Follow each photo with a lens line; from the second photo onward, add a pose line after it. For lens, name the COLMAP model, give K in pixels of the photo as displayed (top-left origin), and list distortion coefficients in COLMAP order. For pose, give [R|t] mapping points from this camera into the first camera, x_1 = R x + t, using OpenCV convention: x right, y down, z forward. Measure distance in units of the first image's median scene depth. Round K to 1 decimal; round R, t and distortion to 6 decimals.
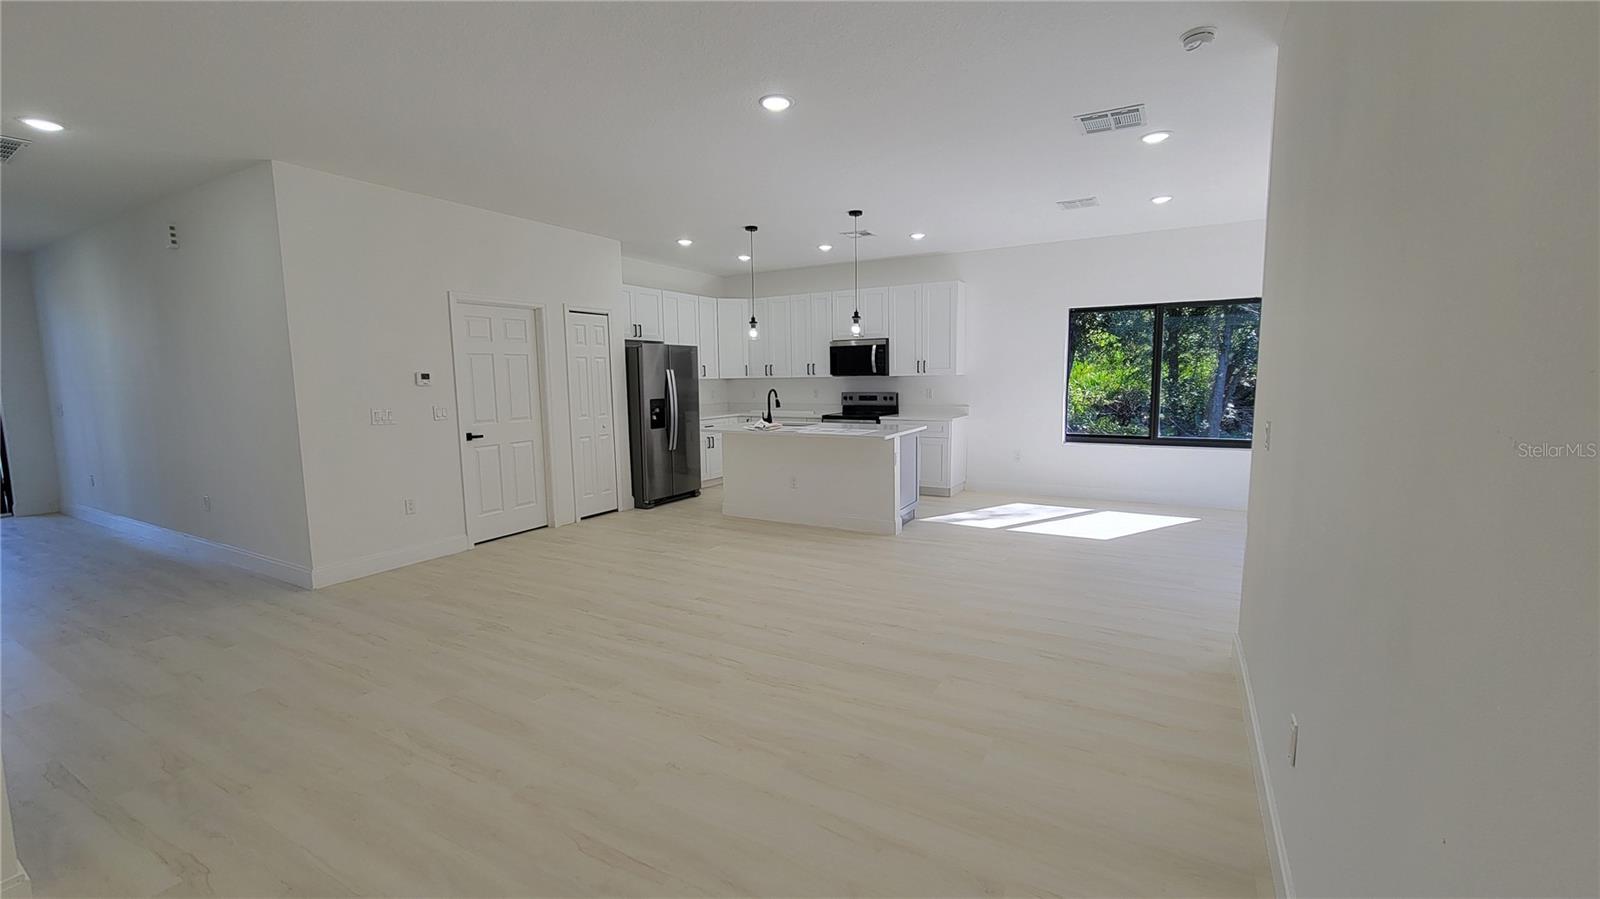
lens RADIAL K [[650.7, 0, 802.1], [0, 650.7, 445.4], [0, 0, 1]] dist [0.000422, 0.000005]
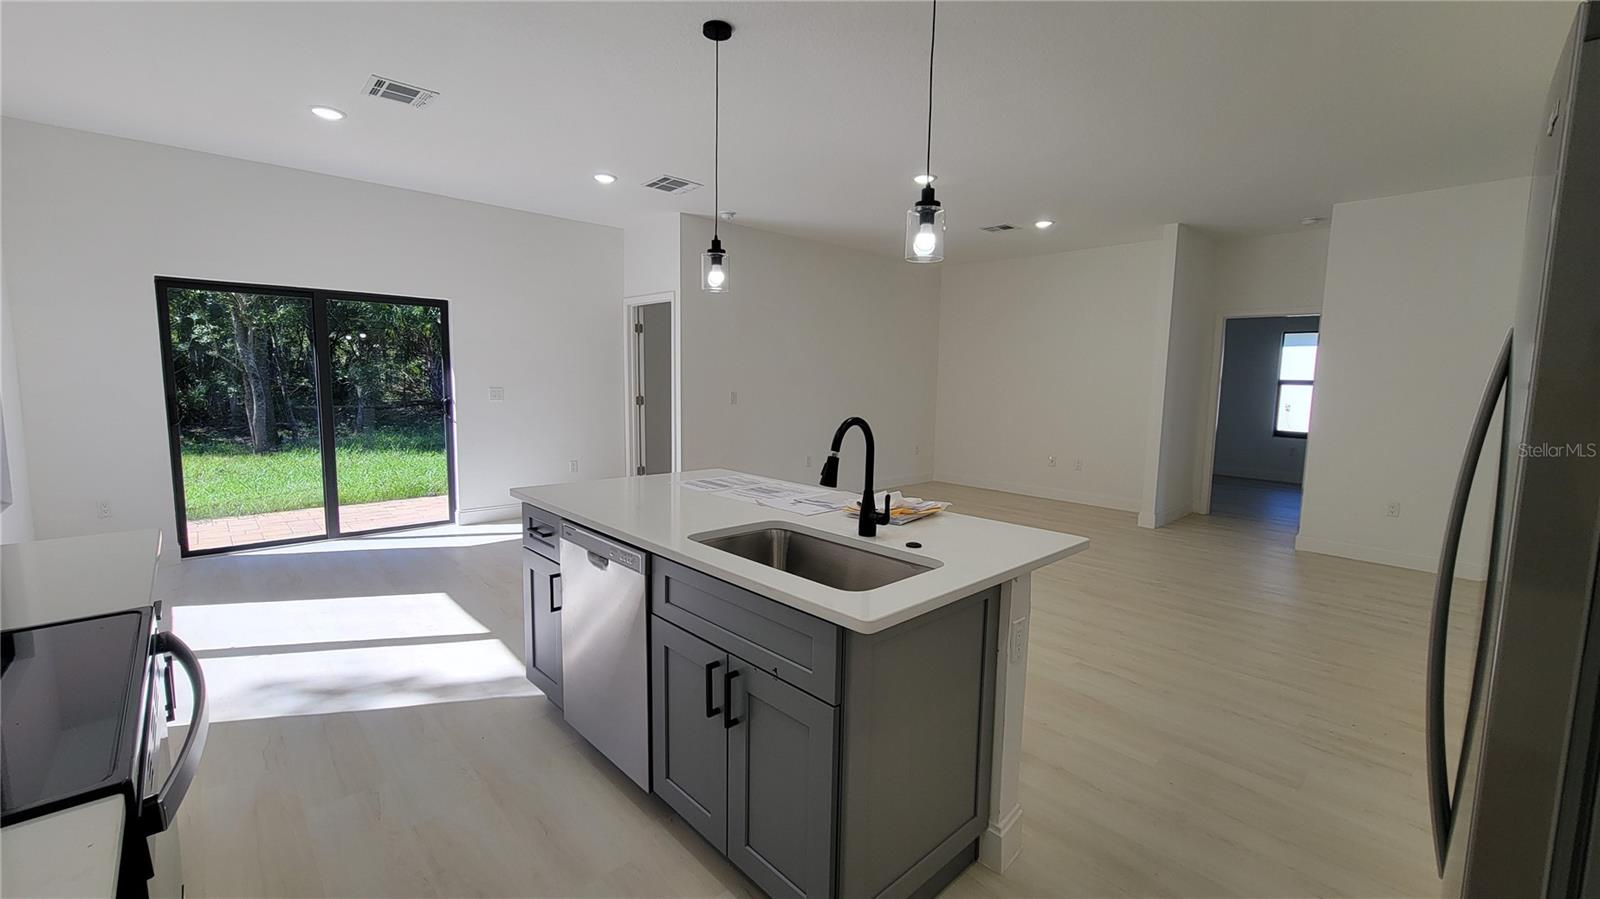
lens RADIAL K [[646.6, 0, 801.8], [0, 646.6, 454.2], [0, 0, 1]] dist [0.002563, 0.000177]
pose [[-0.958400, -0.023087, 0.284493, -0.084856], [0.037756, 0.977710, 0.206535, -0.108534], [-0.282920, 0.208685, -0.936166, 1.077742]]
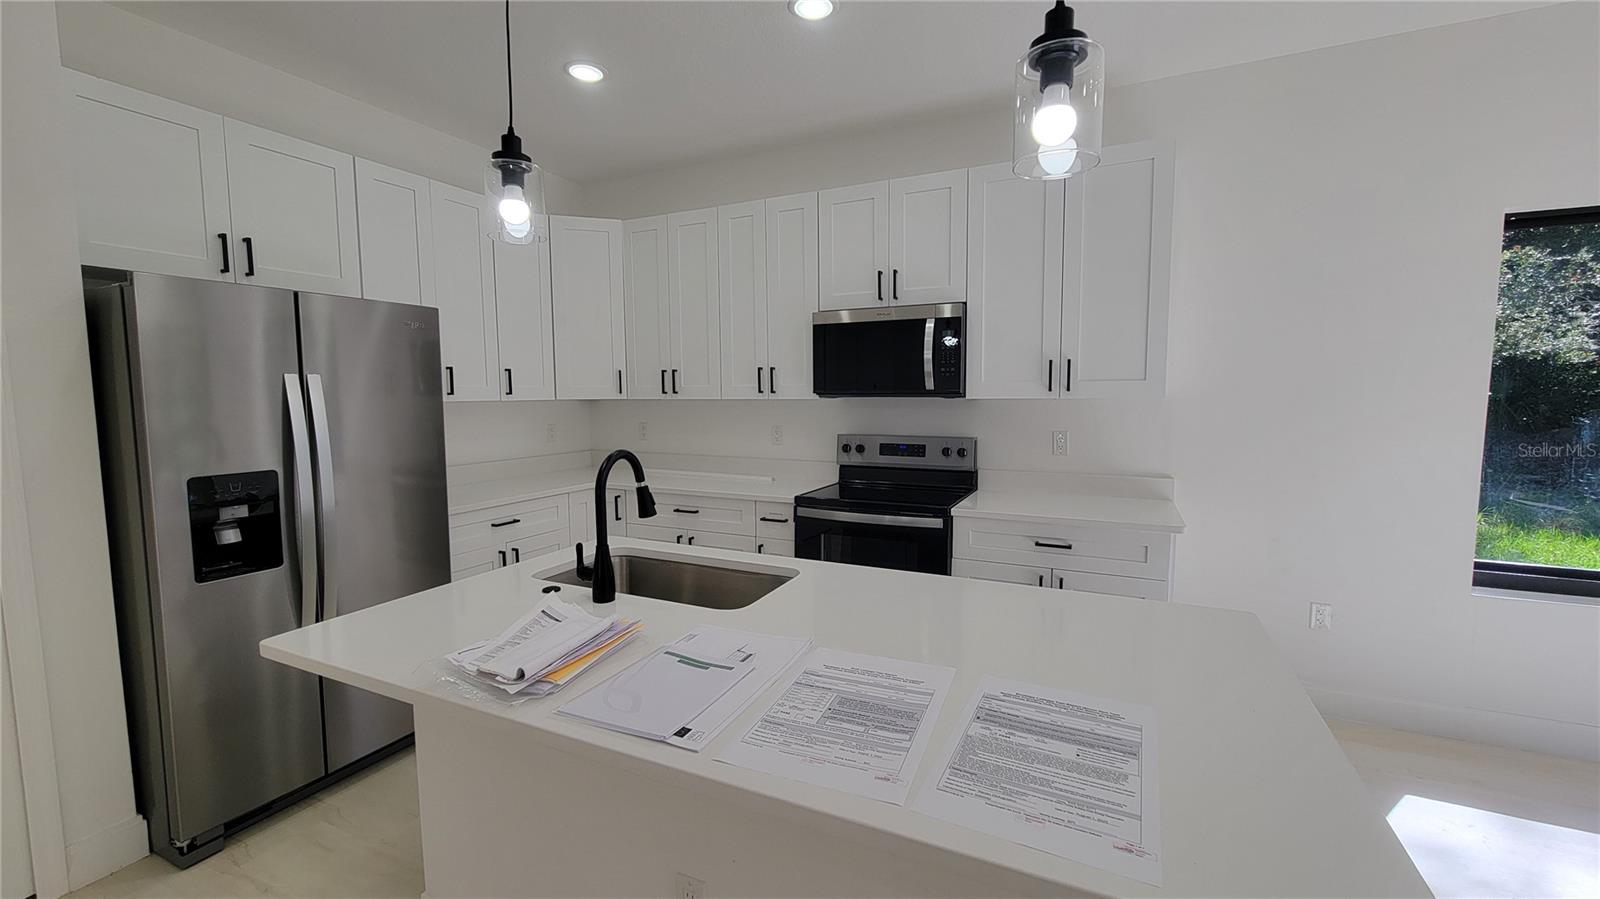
lens RADIAL K [[650.7, 0, 802.1], [0, 650.7, 445.4], [0, 0, 1]] dist [0.000422, 0.000005]
pose [[0.997229, 0.003364, 0.074311, 0.006050], [-0.001538, 0.999696, -0.024618, -0.068413], [-0.074371, 0.024435, 0.996931, 0.615734]]
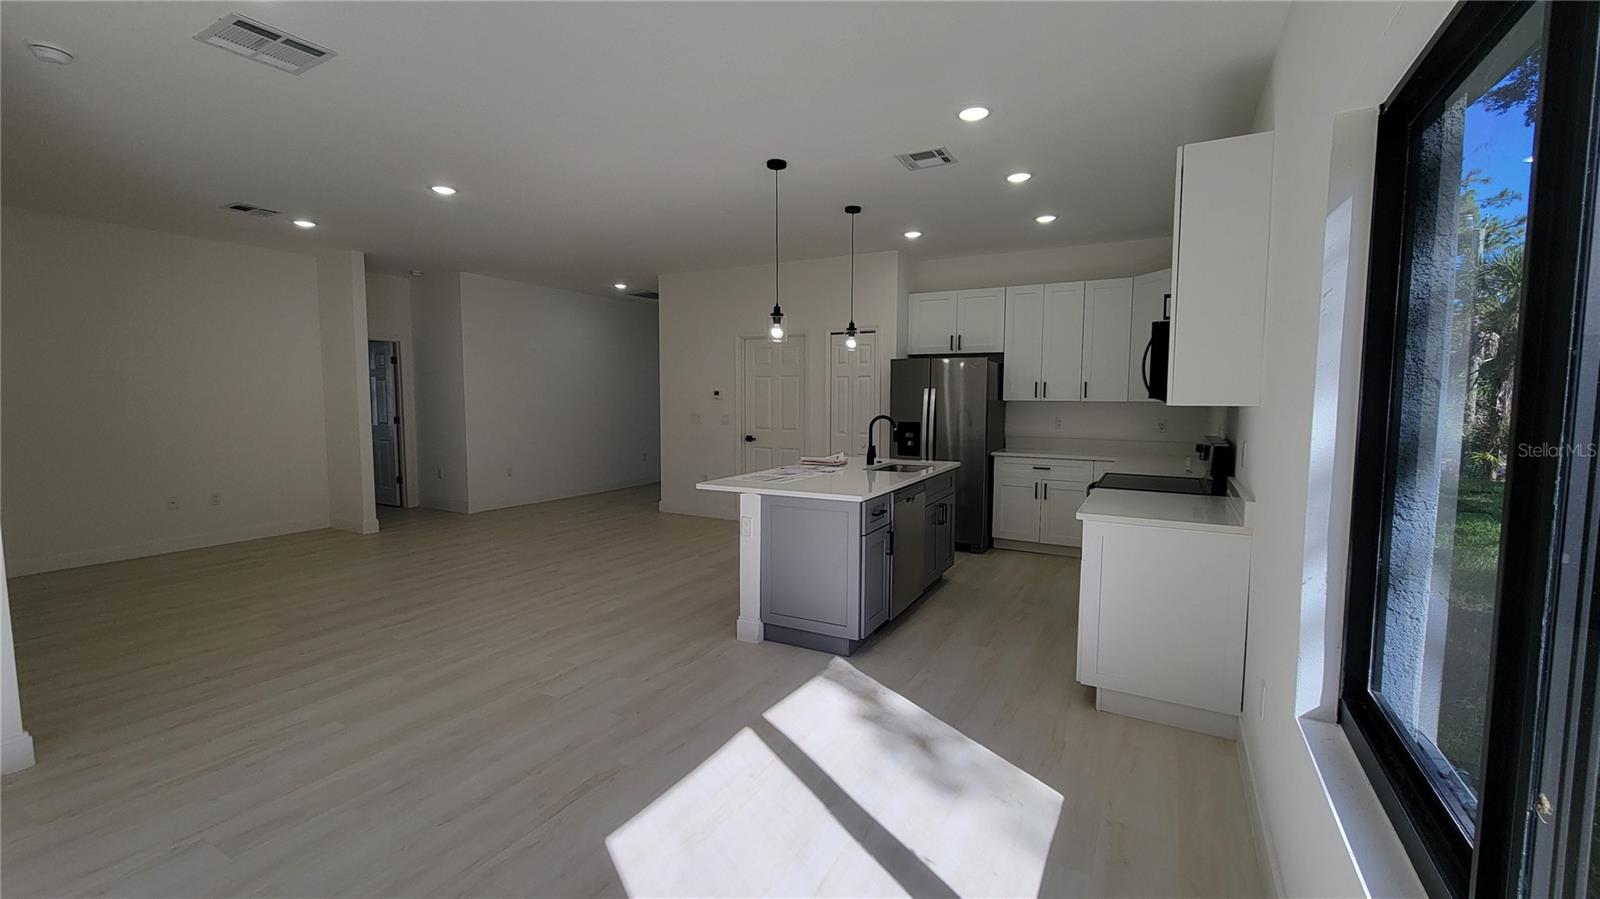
lens RADIAL K [[650.7, 0, 802.1], [0, 650.7, 445.4], [0, 0, 1]] dist [0.000422, 0.000005]
pose [[-0.002193, 0.091920, -0.995764, 0.576054], [-0.110847, 0.989608, 0.091596, -0.093151], [0.993835, 0.110579, 0.008019, 0.767123]]
